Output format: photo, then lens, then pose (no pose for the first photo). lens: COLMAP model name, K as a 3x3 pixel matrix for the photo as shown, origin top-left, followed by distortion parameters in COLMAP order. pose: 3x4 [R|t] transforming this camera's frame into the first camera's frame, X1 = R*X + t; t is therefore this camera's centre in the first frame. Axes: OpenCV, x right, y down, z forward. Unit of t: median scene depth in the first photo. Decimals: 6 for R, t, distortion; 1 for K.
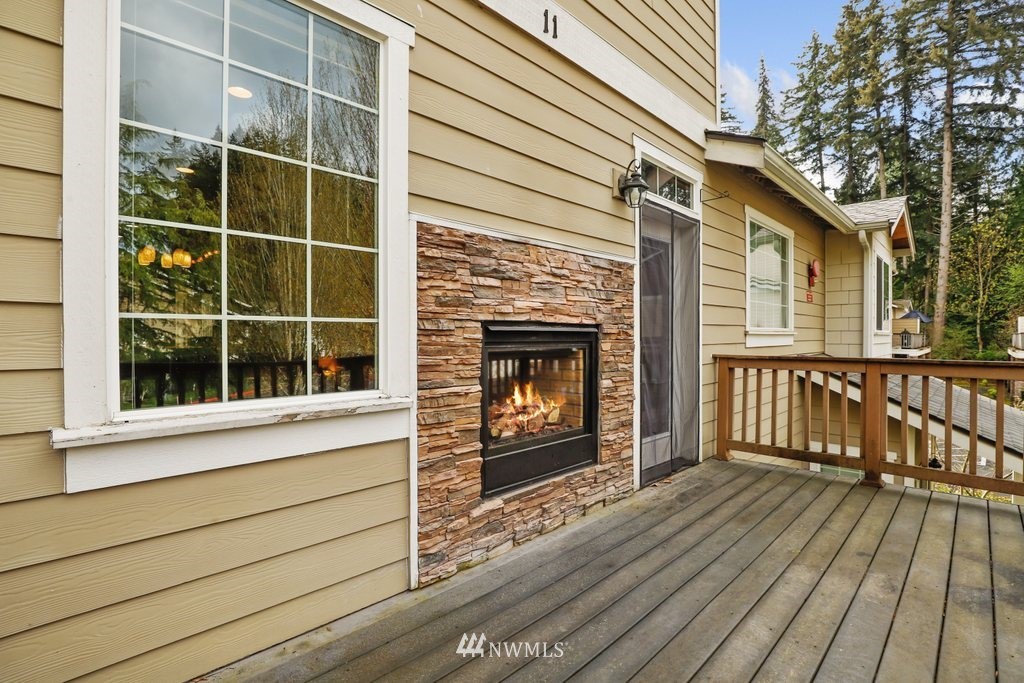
lens RADIAL K [[476.5, 0, 510.6], [0, 476.5, 338.0], [0, 0, 1]] dist [-0.015032, 0.000390]
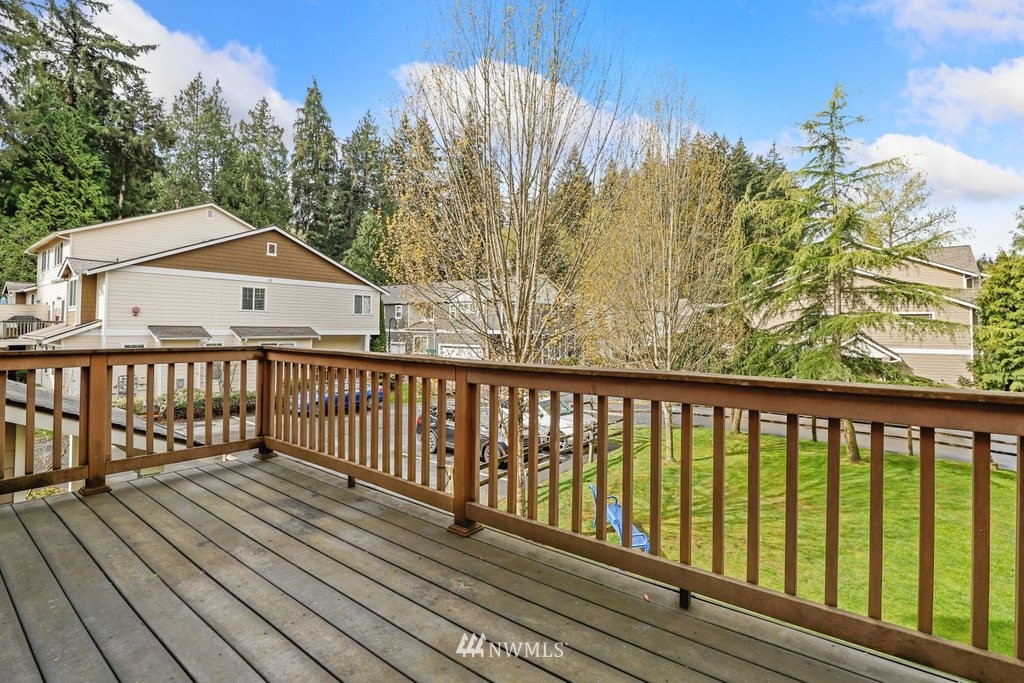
lens RADIAL K [[484.2, 0, 529.8], [0, 484.2, 326.5], [0, 0, 1]] dist [-0.019542, -0.000269]
pose [[-0.148902, 0.004621, 0.988841, -0.334056], [0.004174, 0.999983, -0.004045, 0.006497], [-0.988843, 0.003525, -0.148918, 0.438387]]
